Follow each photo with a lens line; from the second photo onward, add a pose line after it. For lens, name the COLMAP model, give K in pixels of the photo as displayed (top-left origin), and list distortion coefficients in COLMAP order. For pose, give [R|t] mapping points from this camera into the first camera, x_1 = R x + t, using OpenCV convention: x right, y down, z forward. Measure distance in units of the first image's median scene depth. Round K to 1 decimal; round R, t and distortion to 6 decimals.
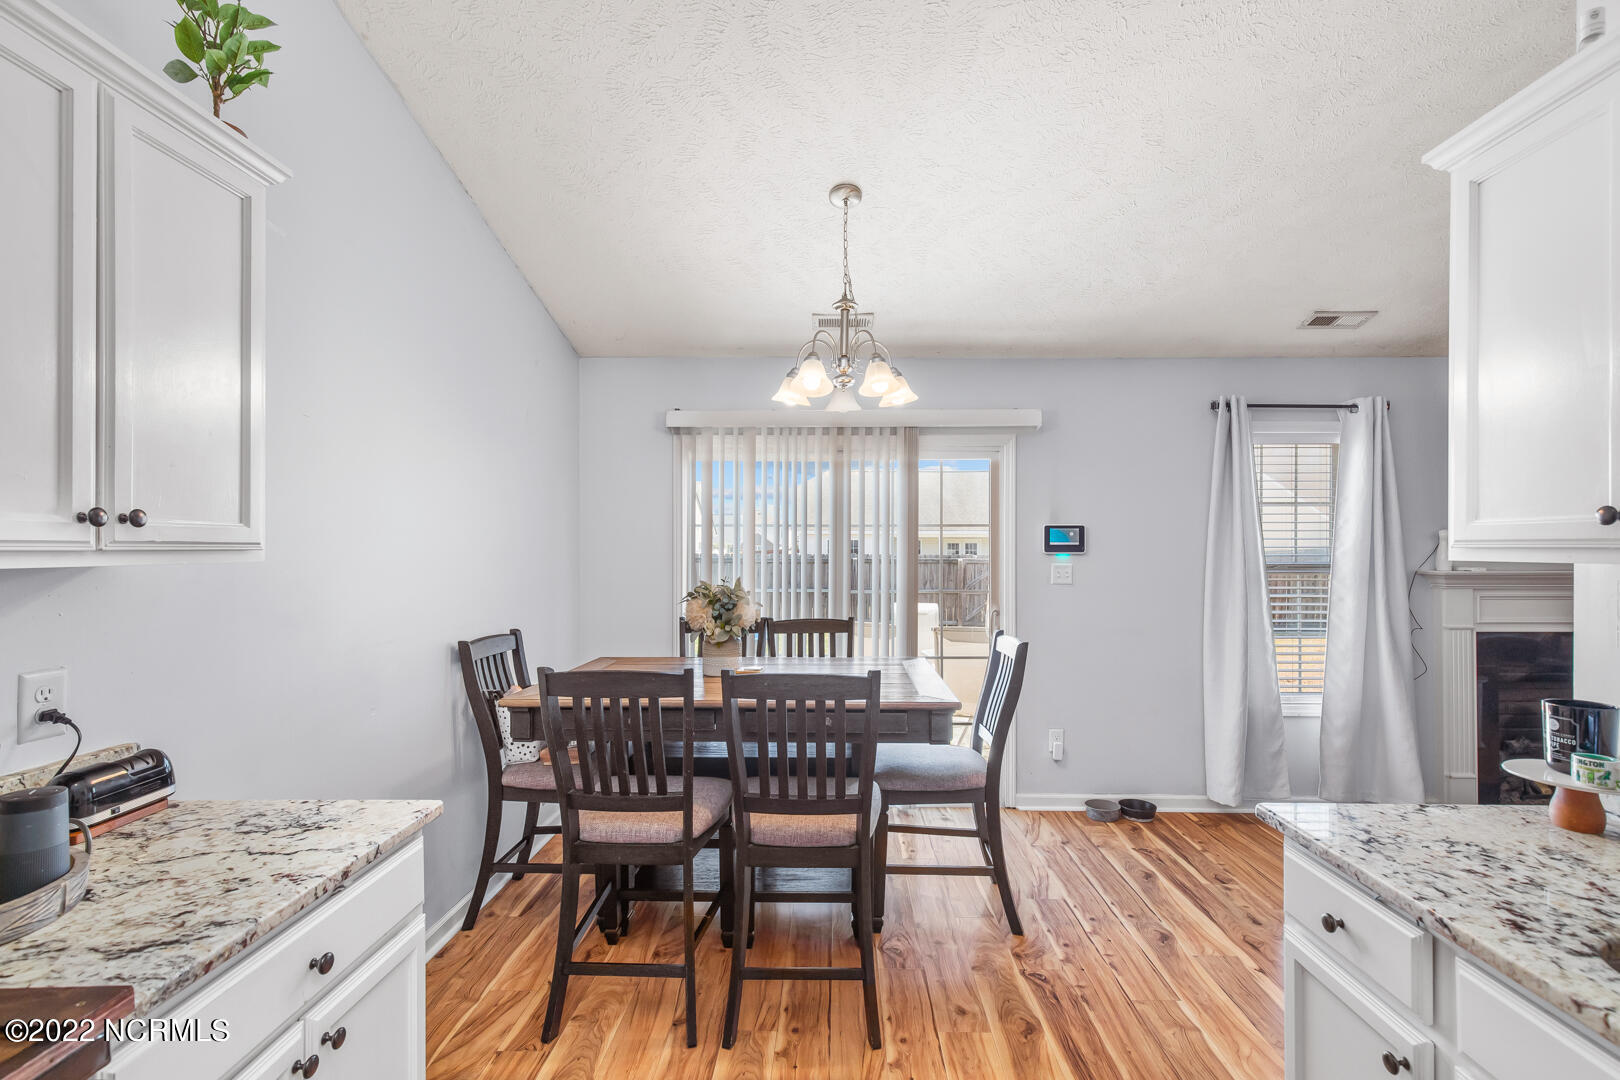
lens RADIAL K [[725.5, 0, 826.9], [0, 725.5, 546.3], [0, 0, 1]] dist [-0.000132, -0.000003]
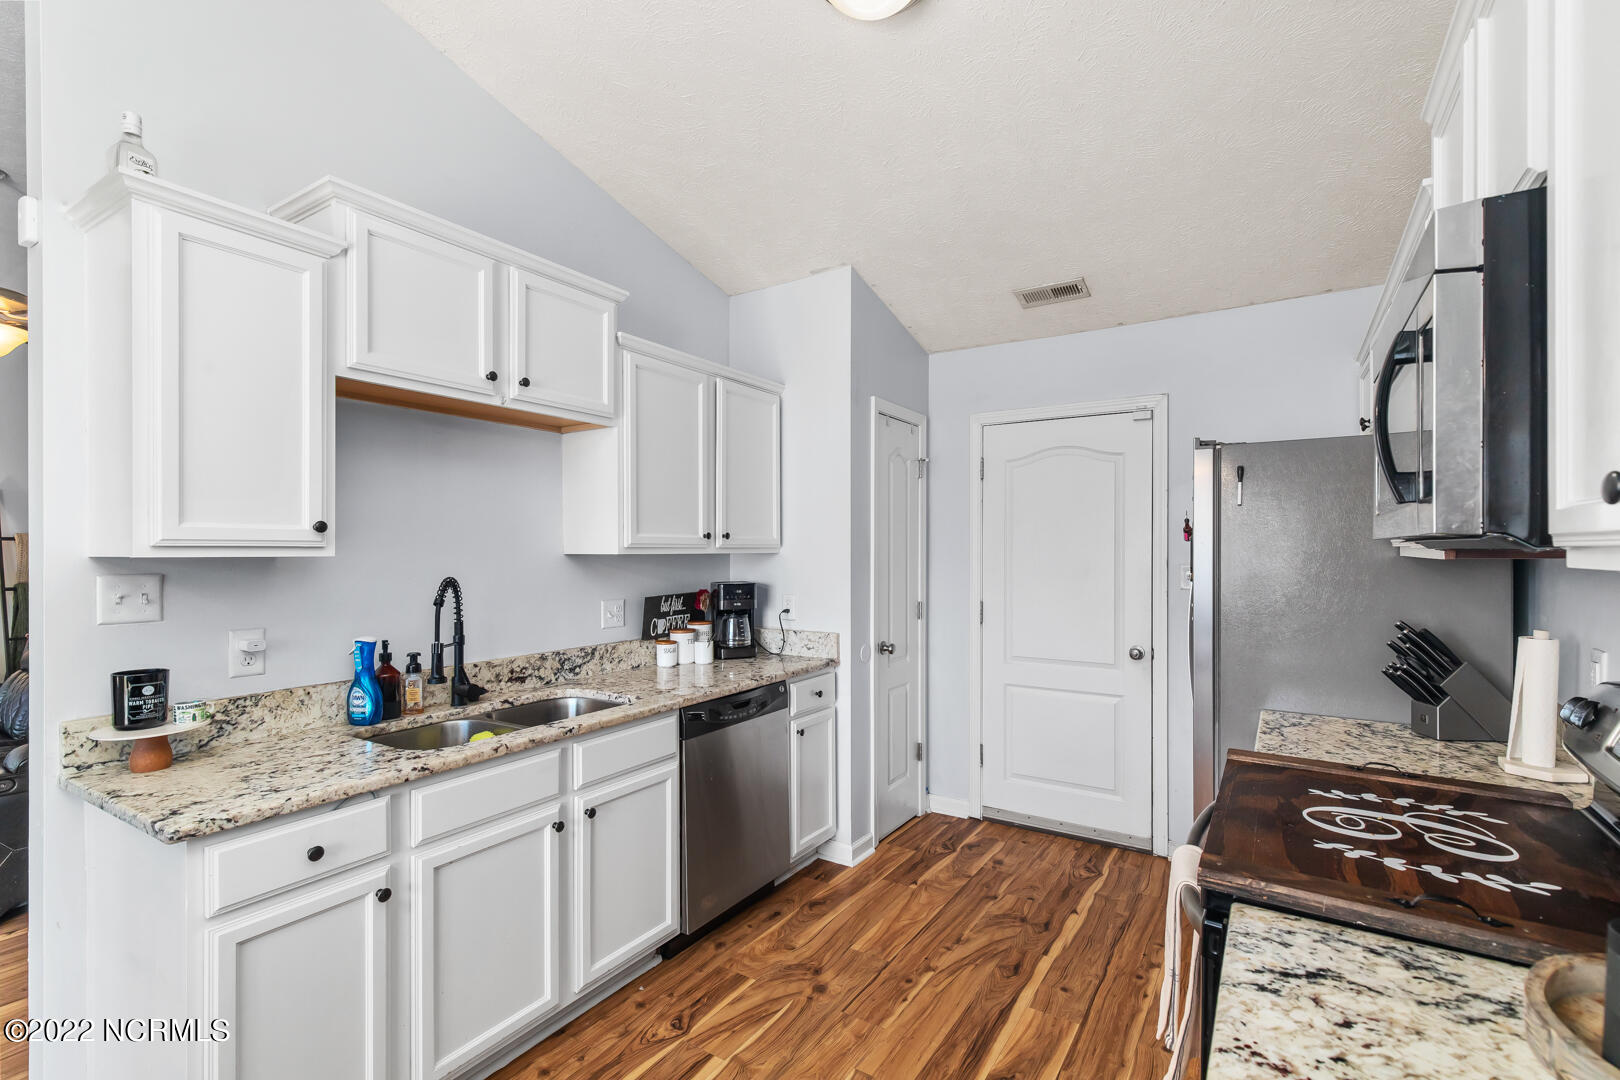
lens RADIAL K [[725.5, 0, 826.9], [0, 725.5, 546.3], [0, 0, 1]] dist [-0.000132, -0.000003]
pose [[-0.853645, 0.002524, 0.520850, -0.827328], [-0.000141, 0.999987, -0.005078, 0.010542], [-0.520856, -0.004408, -0.853633, 1.947797]]
